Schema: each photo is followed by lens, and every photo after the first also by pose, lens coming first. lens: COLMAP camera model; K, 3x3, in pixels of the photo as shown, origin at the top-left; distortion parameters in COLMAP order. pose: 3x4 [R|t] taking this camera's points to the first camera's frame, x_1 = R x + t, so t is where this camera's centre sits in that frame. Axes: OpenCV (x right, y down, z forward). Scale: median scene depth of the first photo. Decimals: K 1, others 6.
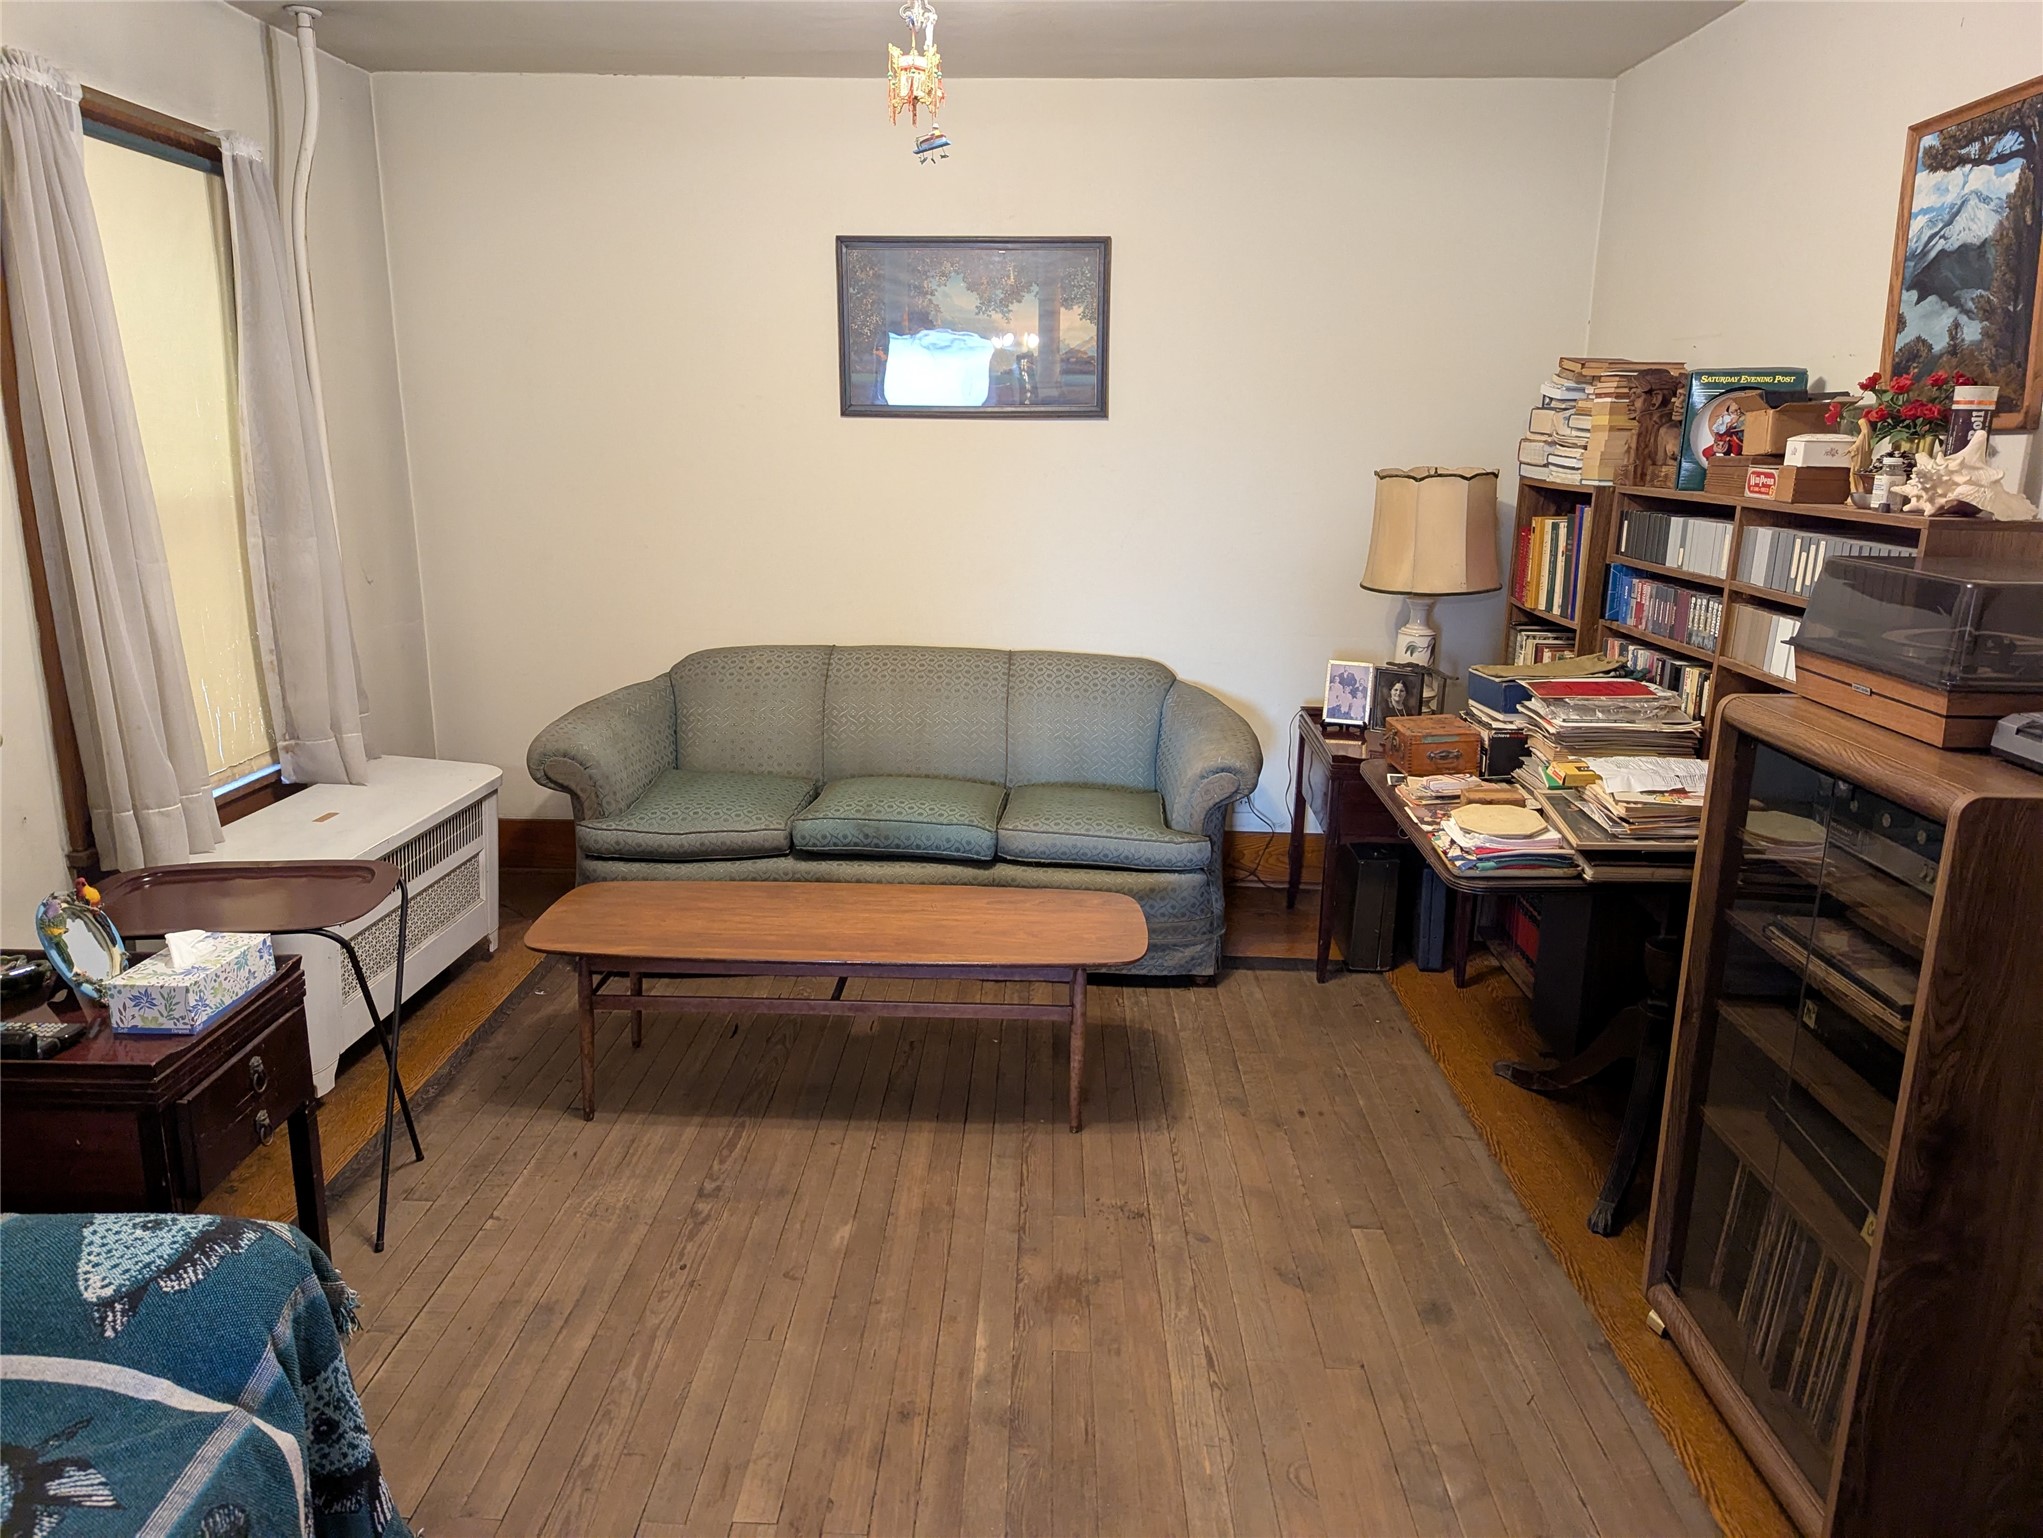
lens RADIAL K [[1448.7, 0, 1019.3], [0, 1448.7, 772.2], [0, 0, 1]] dist [0.054490, -0.034722]
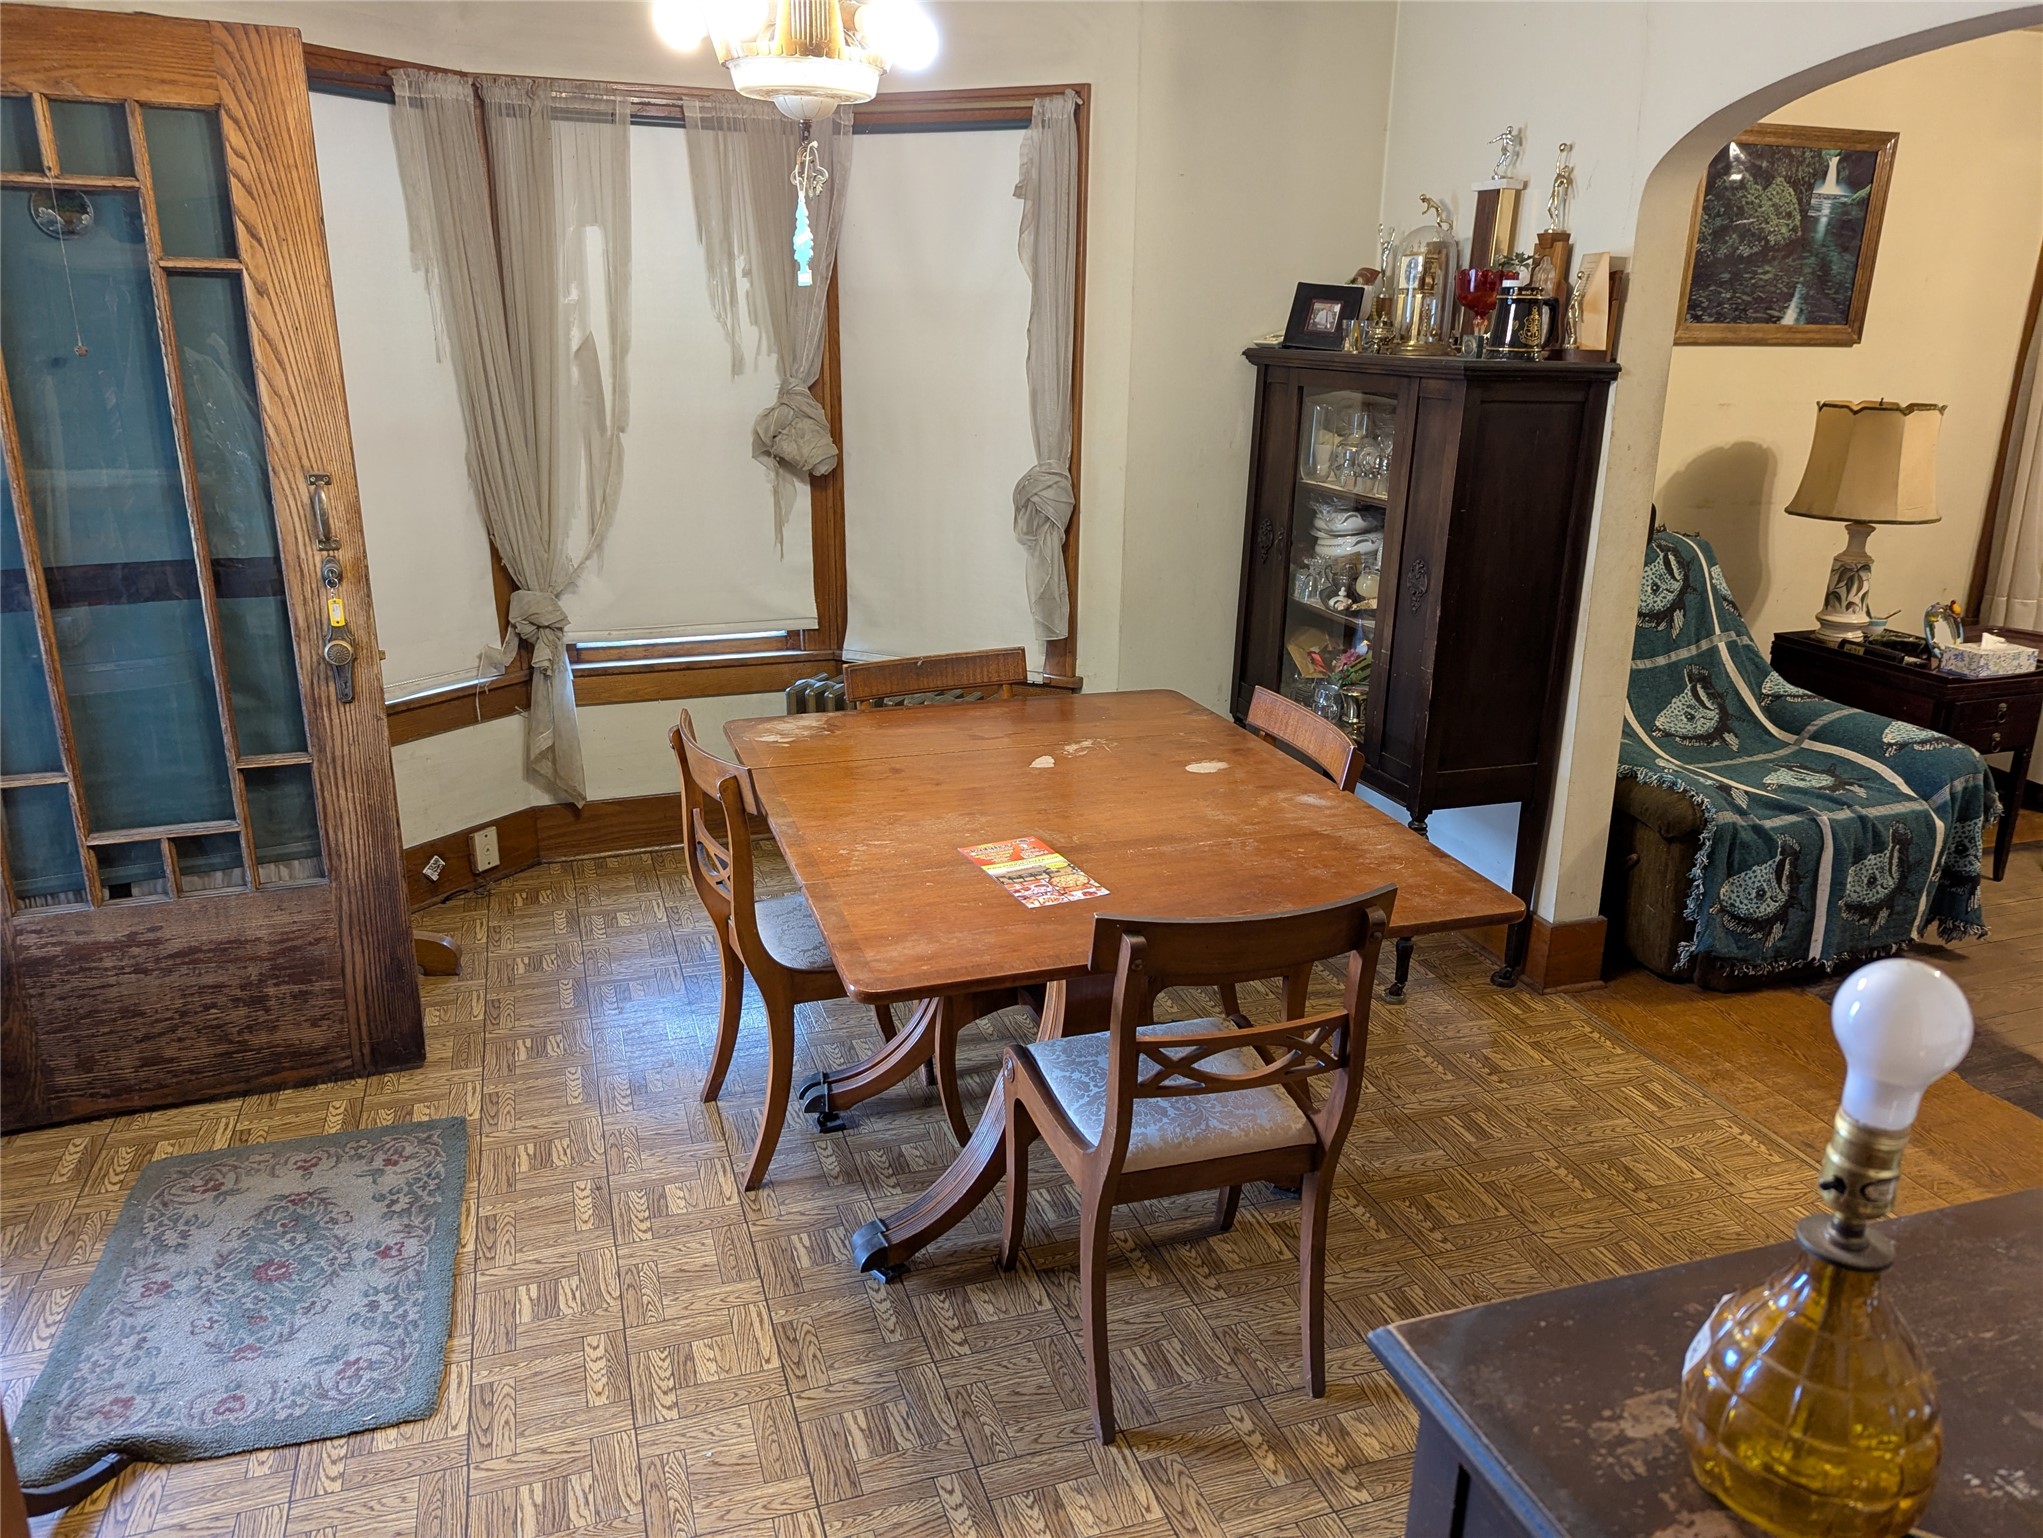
lens RADIAL K [[1448.7, 0, 1021.4], [0, 1448.7, 772.9], [0, 0, 1]] dist [0.054490, -0.034722]
pose [[0.351467, 0.270450, -0.896286, 0.904637], [-0.236646, 0.951940, 0.194446, 0.245227], [0.905798, 0.143761, 0.398576, -1.062955]]
